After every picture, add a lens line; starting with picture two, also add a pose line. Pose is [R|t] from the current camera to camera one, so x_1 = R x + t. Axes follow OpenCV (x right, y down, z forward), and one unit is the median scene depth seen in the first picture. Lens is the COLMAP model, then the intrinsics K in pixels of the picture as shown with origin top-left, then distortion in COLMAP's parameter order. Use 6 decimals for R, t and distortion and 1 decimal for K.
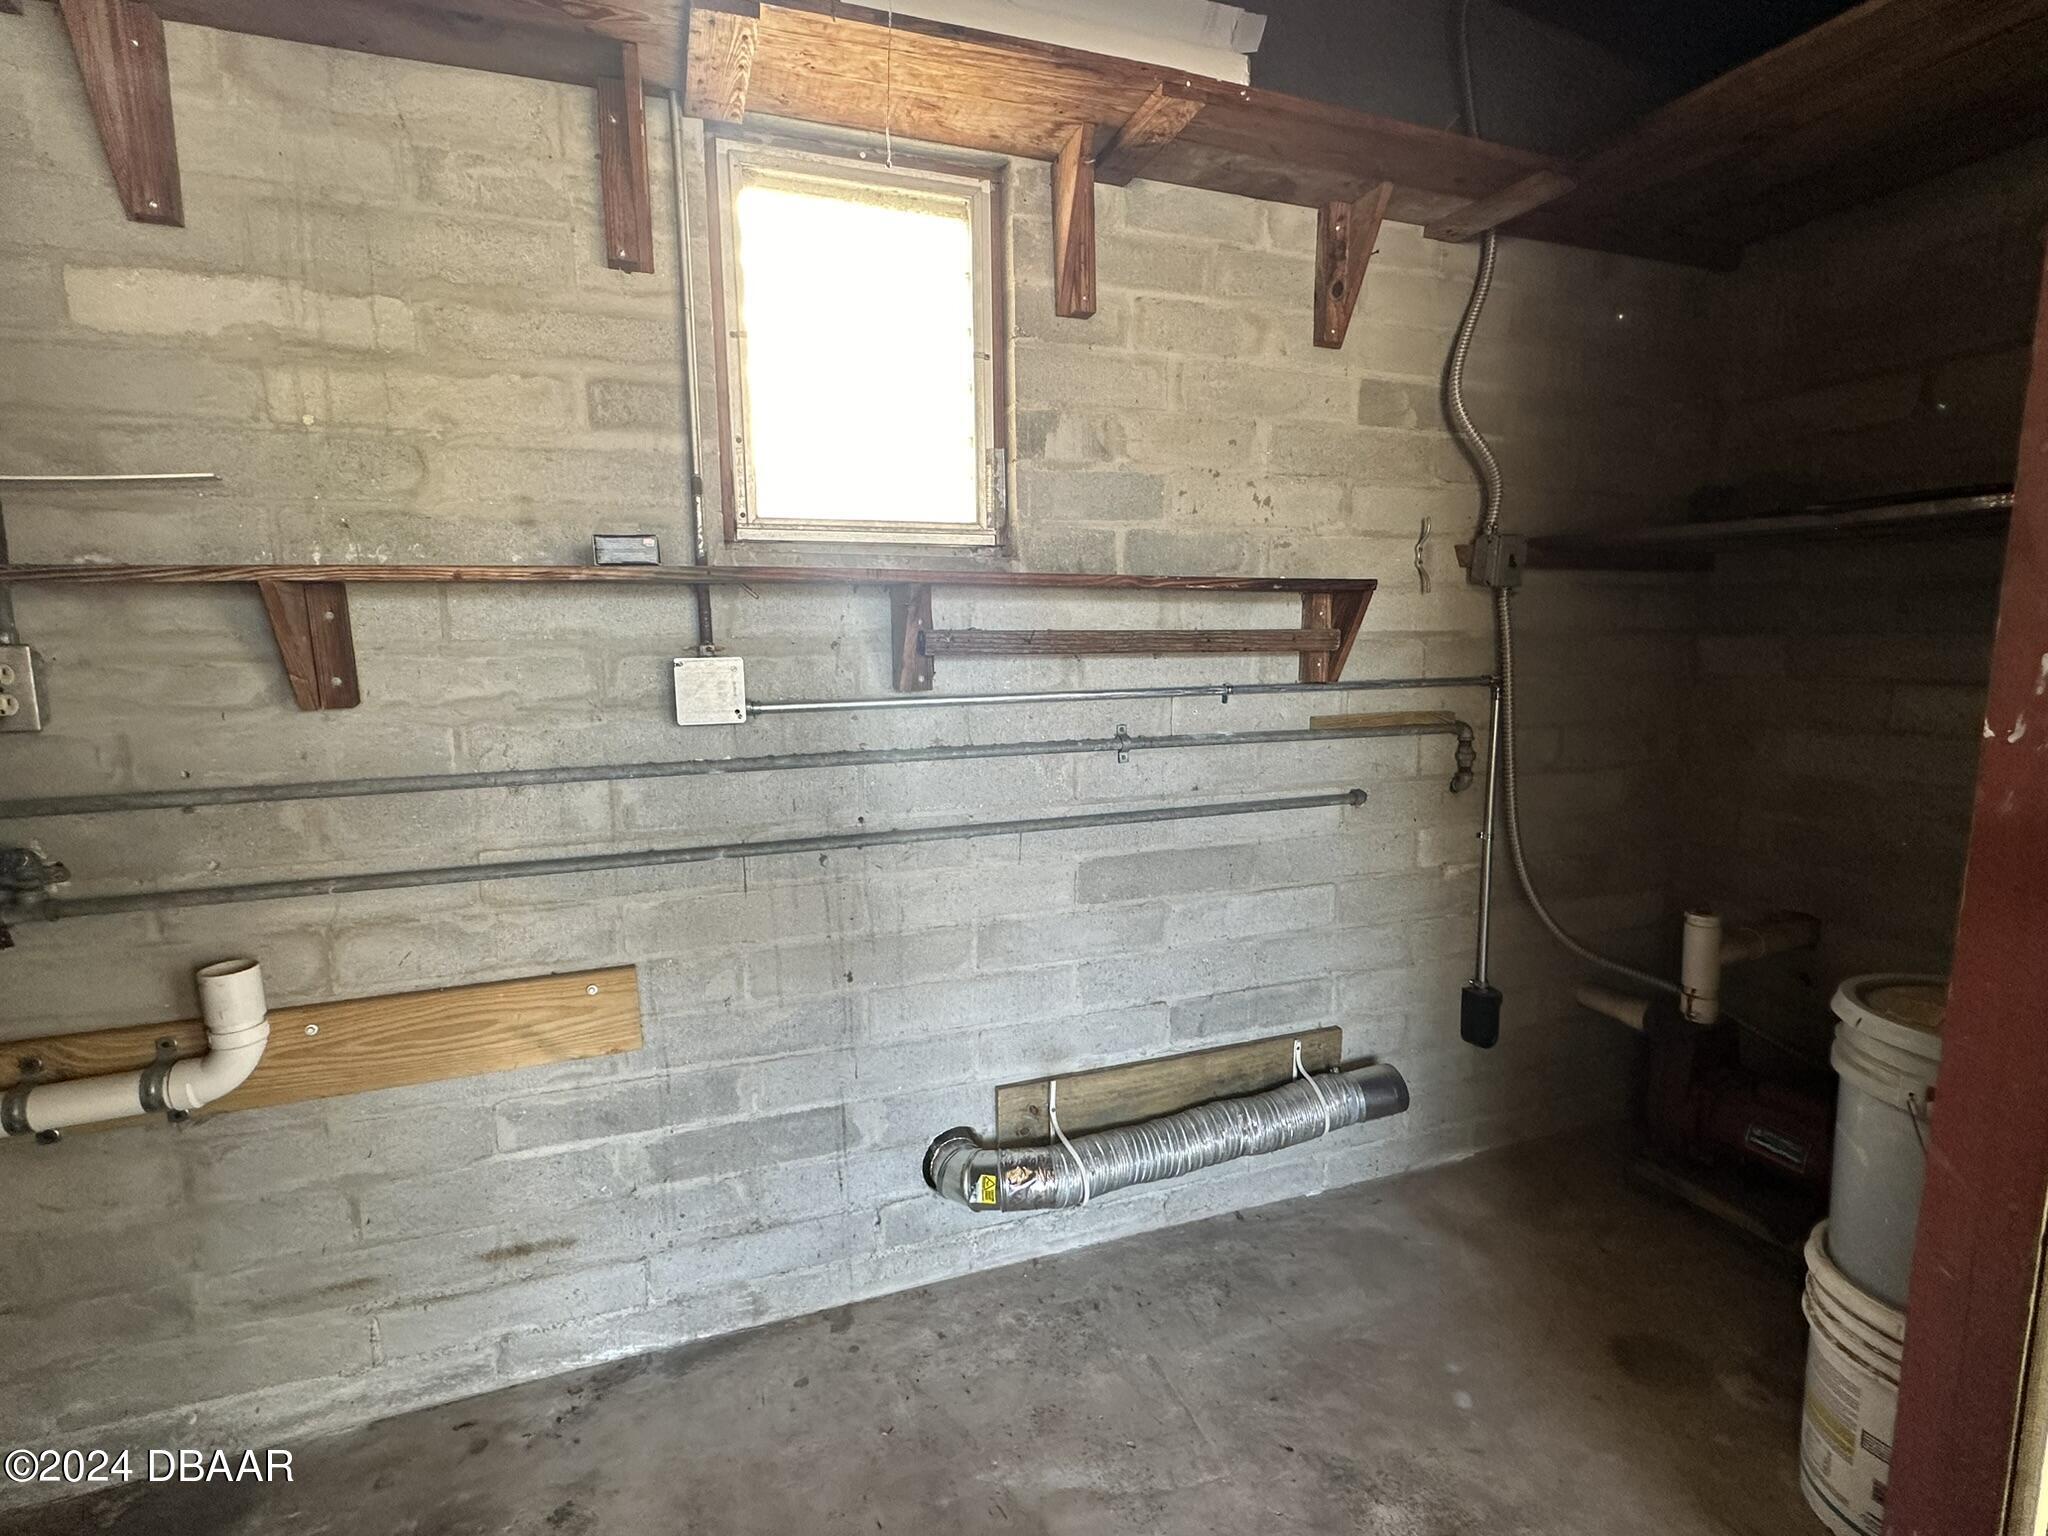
lens RADIAL K [[971.4, 0, 1025.0], [0, 971.4, 760.2], [0, 0, 1]] dist [0.002713, 0.000389]
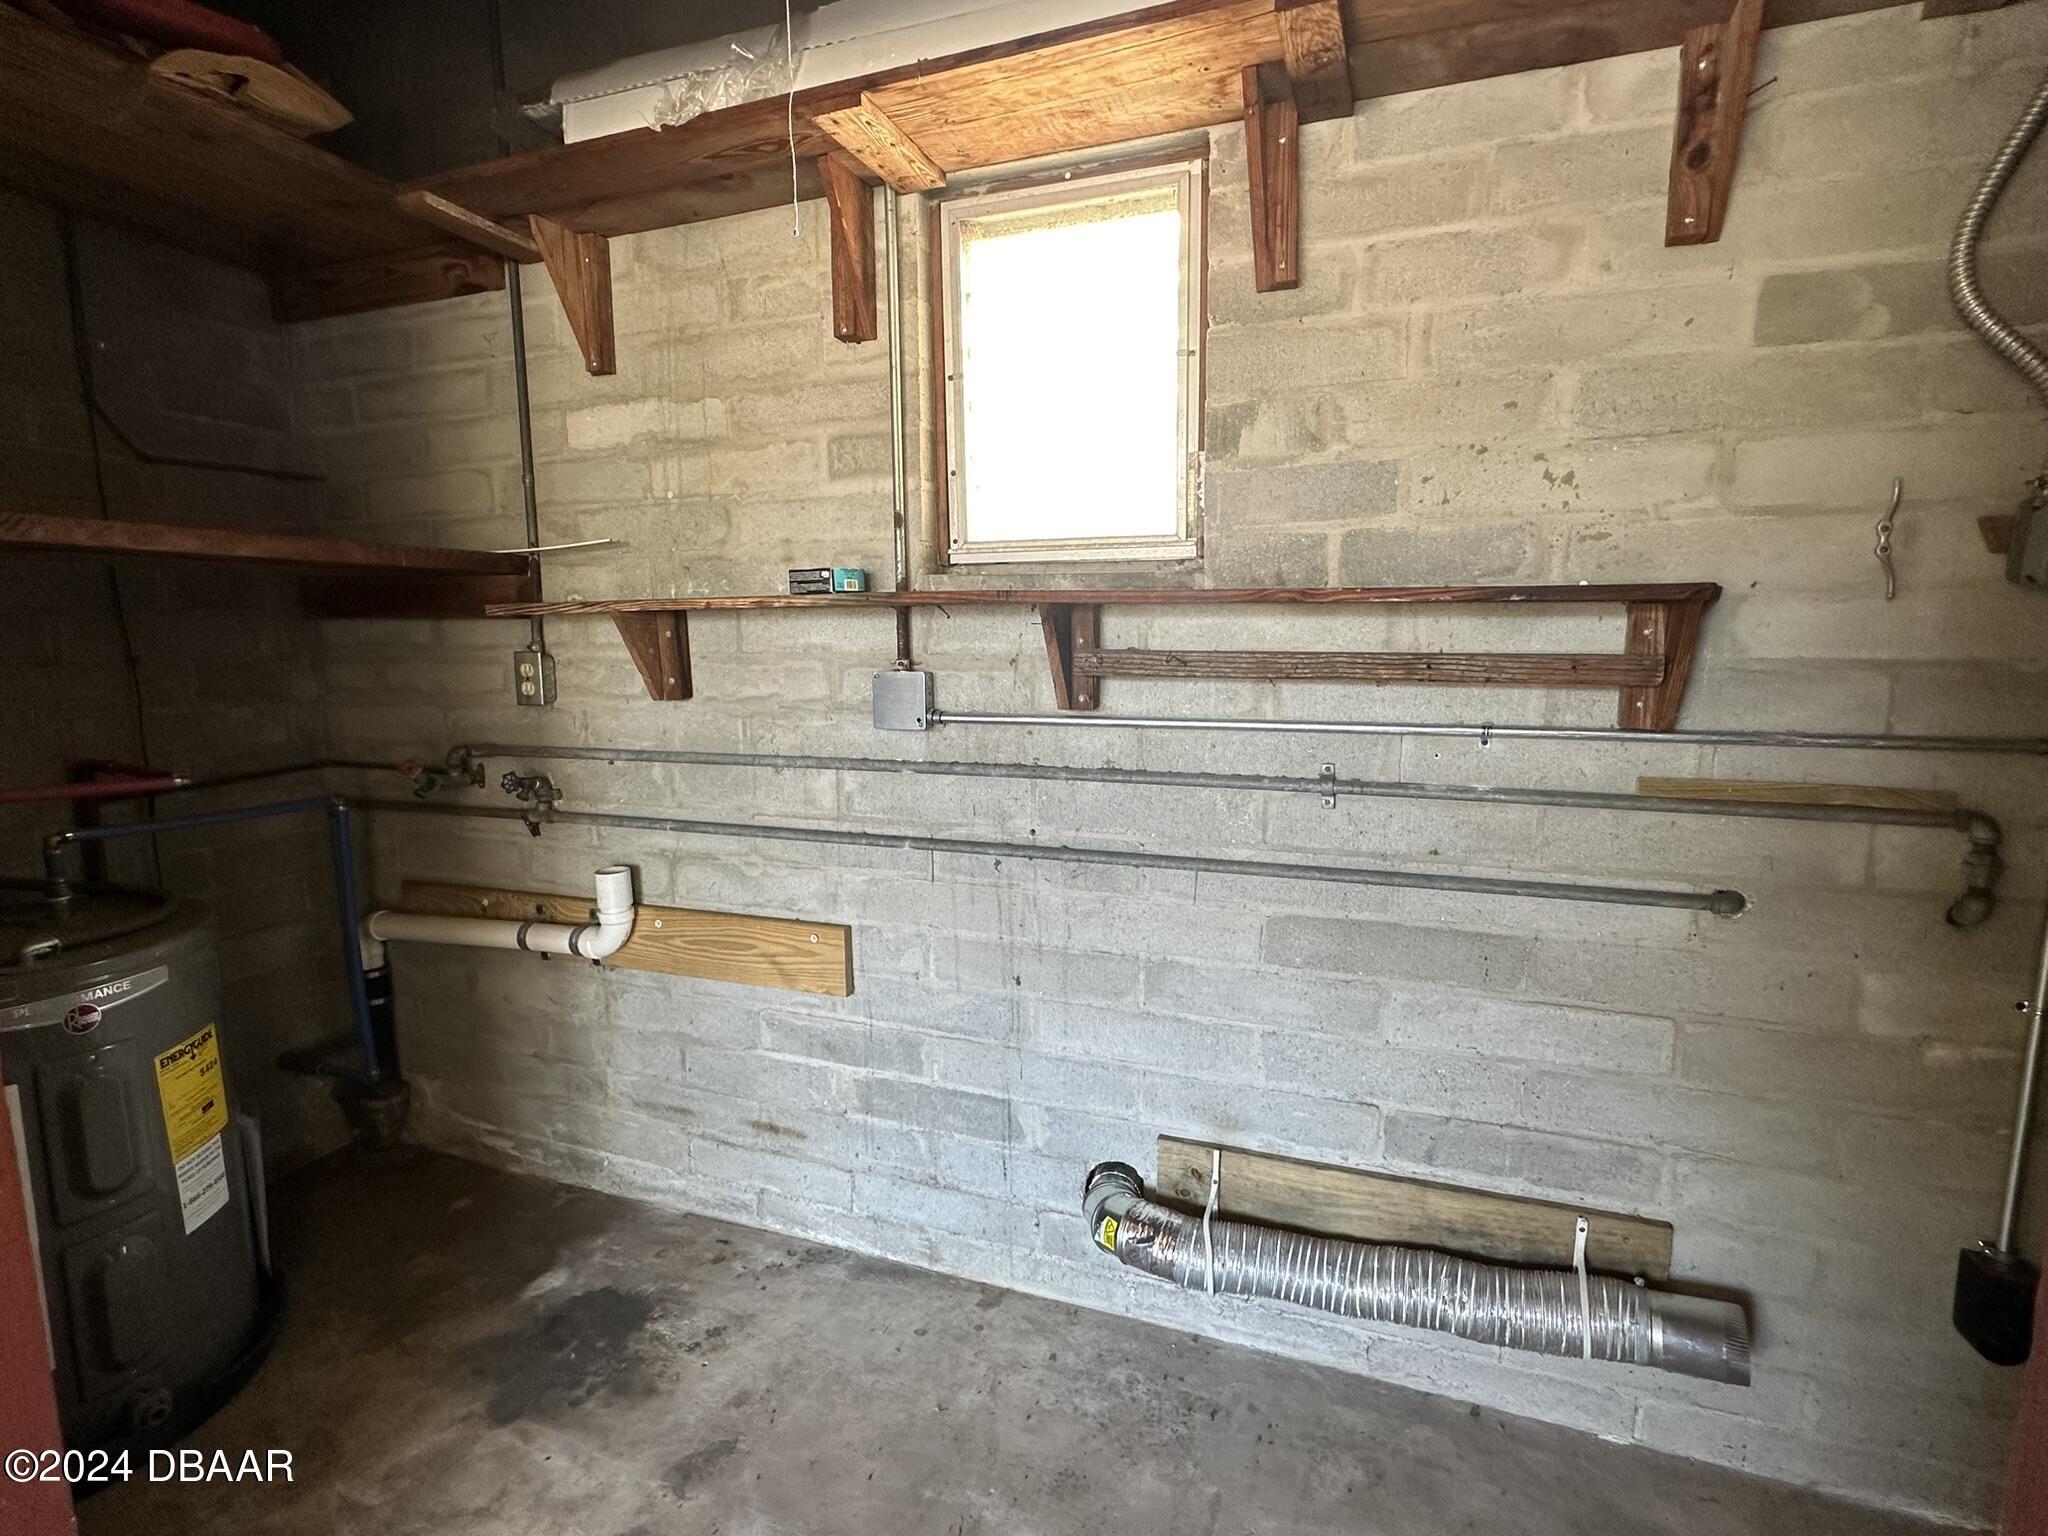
lens RADIAL K [[971.4, 0, 1026.5], [0, 971.4, 767.3], [0, 0, 1]] dist [0.002713, 0.000389]
pose [[0.766137, 0.095445, -0.635550, 0.461775], [-0.088836, 0.995145, 0.042360, -0.048585], [0.636508, 0.024006, 0.770897, 0.196810]]
